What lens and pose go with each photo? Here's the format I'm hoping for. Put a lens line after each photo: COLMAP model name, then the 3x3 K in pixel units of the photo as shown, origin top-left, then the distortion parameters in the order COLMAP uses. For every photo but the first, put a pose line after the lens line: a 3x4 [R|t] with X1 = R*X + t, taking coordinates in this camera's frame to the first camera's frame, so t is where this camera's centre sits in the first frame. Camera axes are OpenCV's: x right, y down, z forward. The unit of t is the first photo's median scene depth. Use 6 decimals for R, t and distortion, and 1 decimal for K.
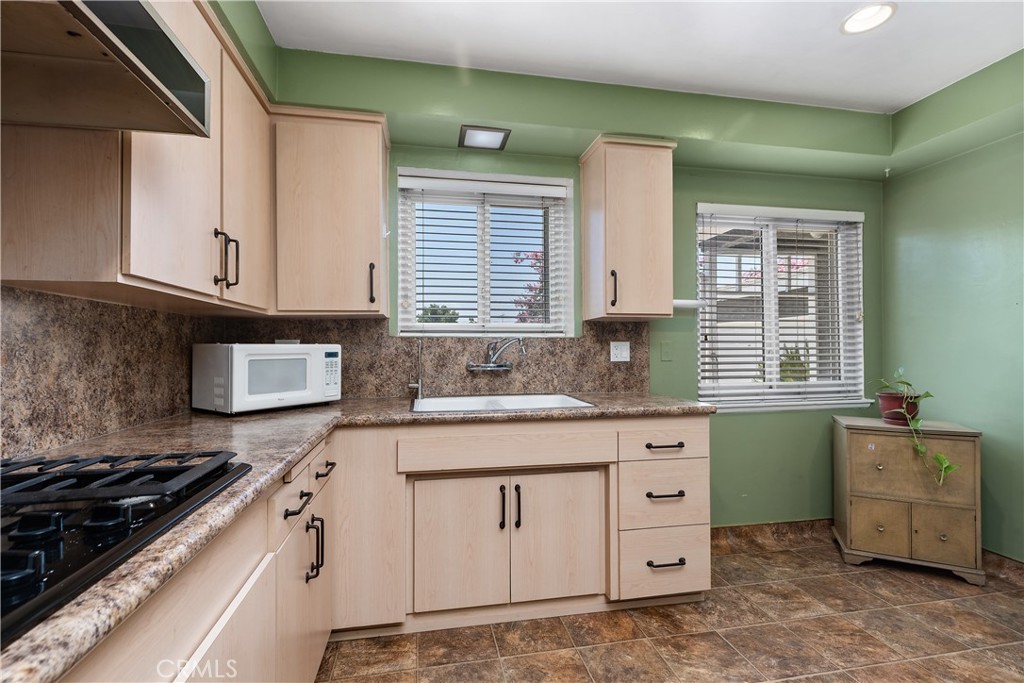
lens RADIAL K [[464.4, 0, 508.7], [0, 464.4, 341.8], [0, 0, 1]] dist [0.007289, -0.000881]
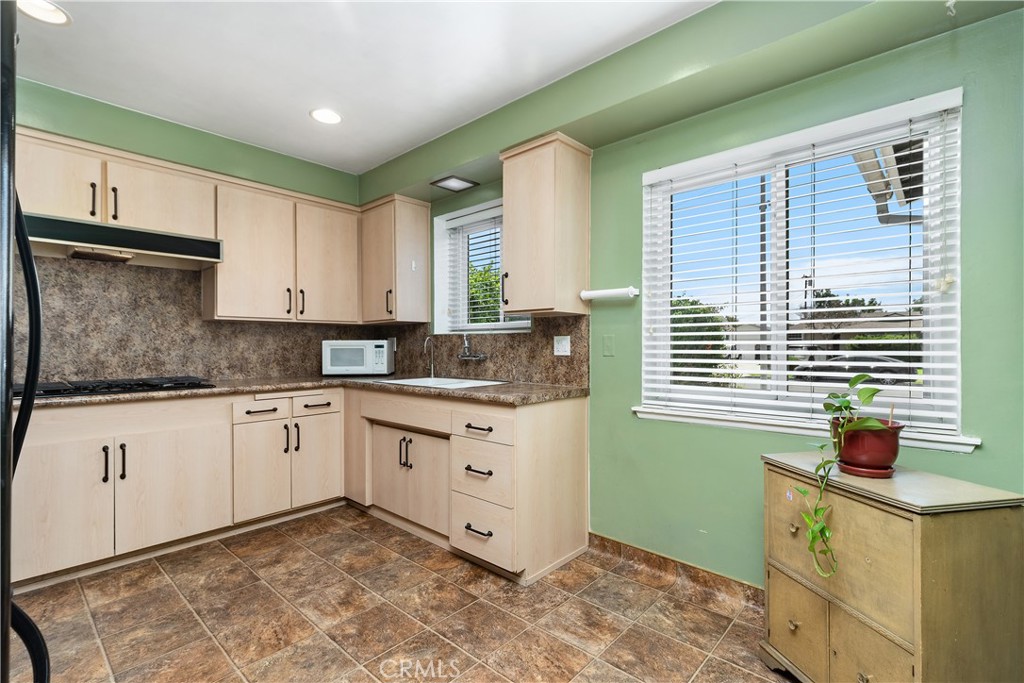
lens RADIAL K [[466.9, 0, 506.8], [0, 466.9, 345.2], [0, 0, 1]] dist [0.005320, 0.000156]
pose [[0.593814, 0.002594, -0.804598, 1.147866], [0.009911, 0.999895, 0.010539, 0.009126], [0.804541, -0.014233, 0.593727, 0.337600]]
